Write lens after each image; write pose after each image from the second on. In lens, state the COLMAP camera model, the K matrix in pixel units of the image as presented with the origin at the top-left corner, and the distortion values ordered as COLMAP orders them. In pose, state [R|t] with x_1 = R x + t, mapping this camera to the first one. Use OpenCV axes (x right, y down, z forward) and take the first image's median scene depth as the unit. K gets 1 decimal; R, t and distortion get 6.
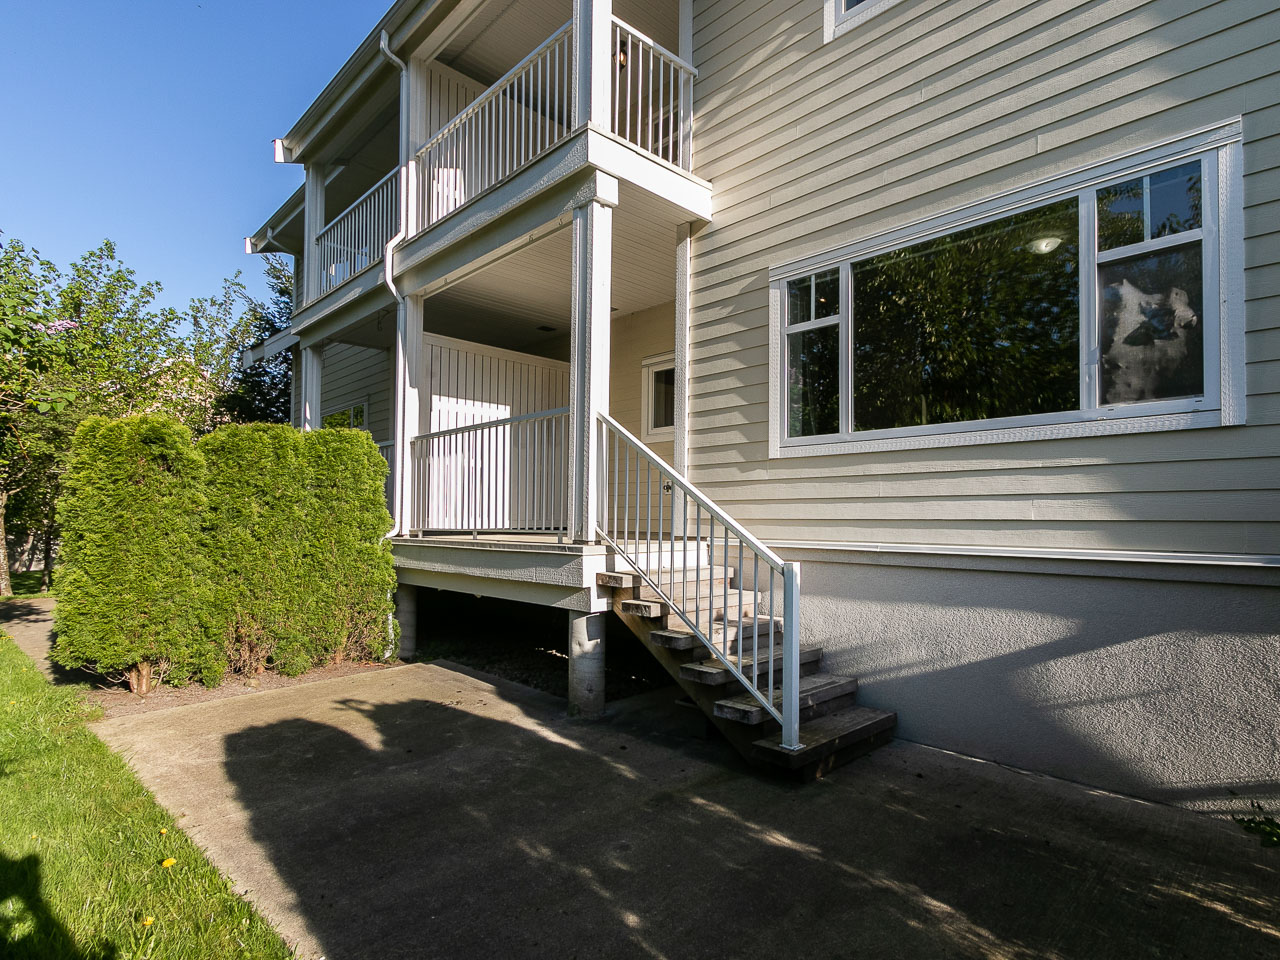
lens RADIAL K [[667.4, 0, 632.5], [0, 667.4, 497.9], [0, 0, 1]] dist [0.004237, -0.000121]
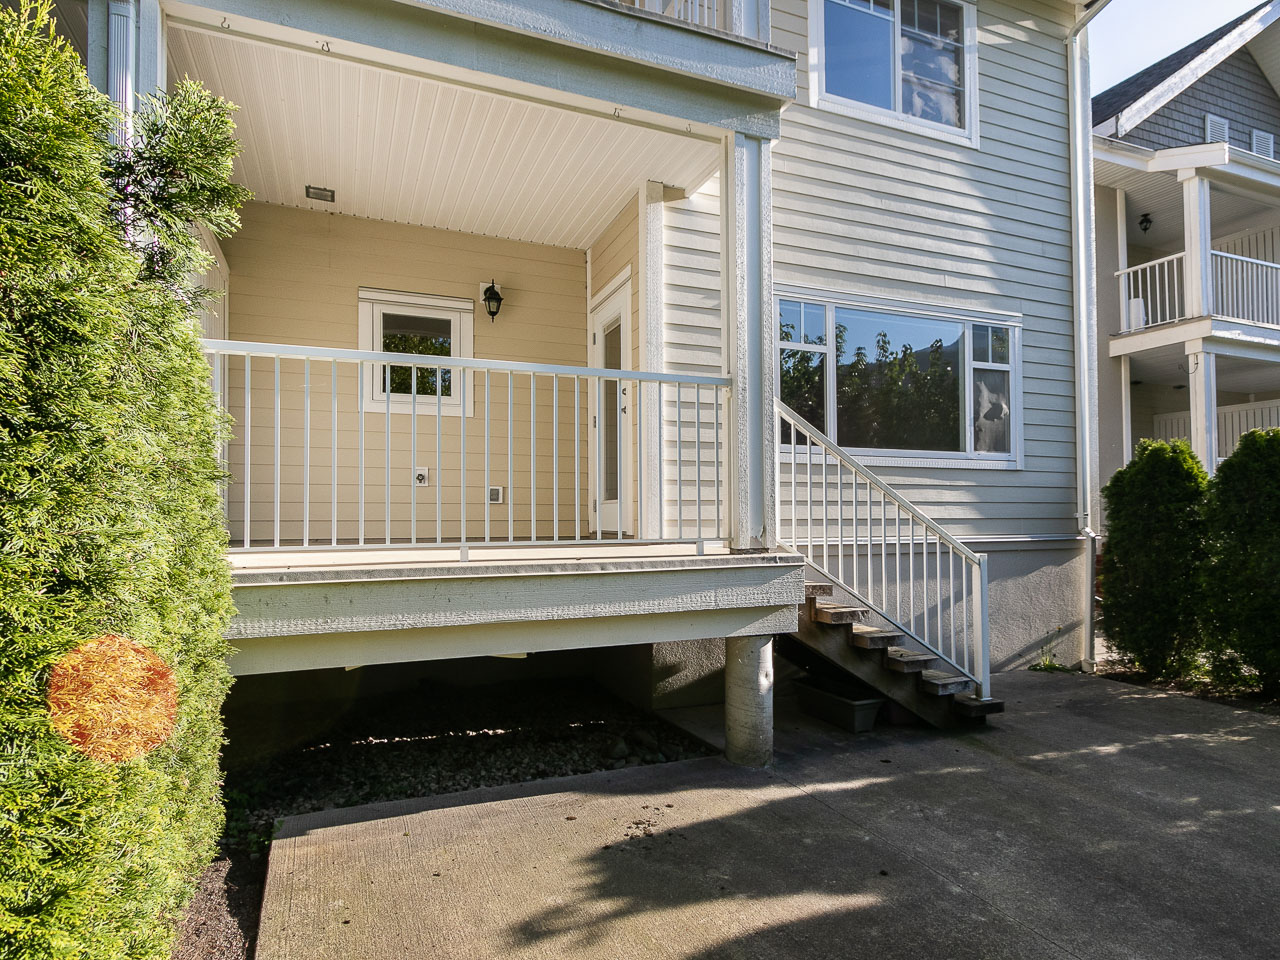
lens RADIAL K [[667.4, 0, 632.5], [0, 667.4, 497.9], [0, 0, 1]] dist [0.004237, -0.000121]
pose [[0.399952, 0.015647, 0.916403, -1.080164], [-0.025230, 0.999663, -0.006058, 0.011811], [-0.916189, -0.020698, 0.400212, 0.992562]]
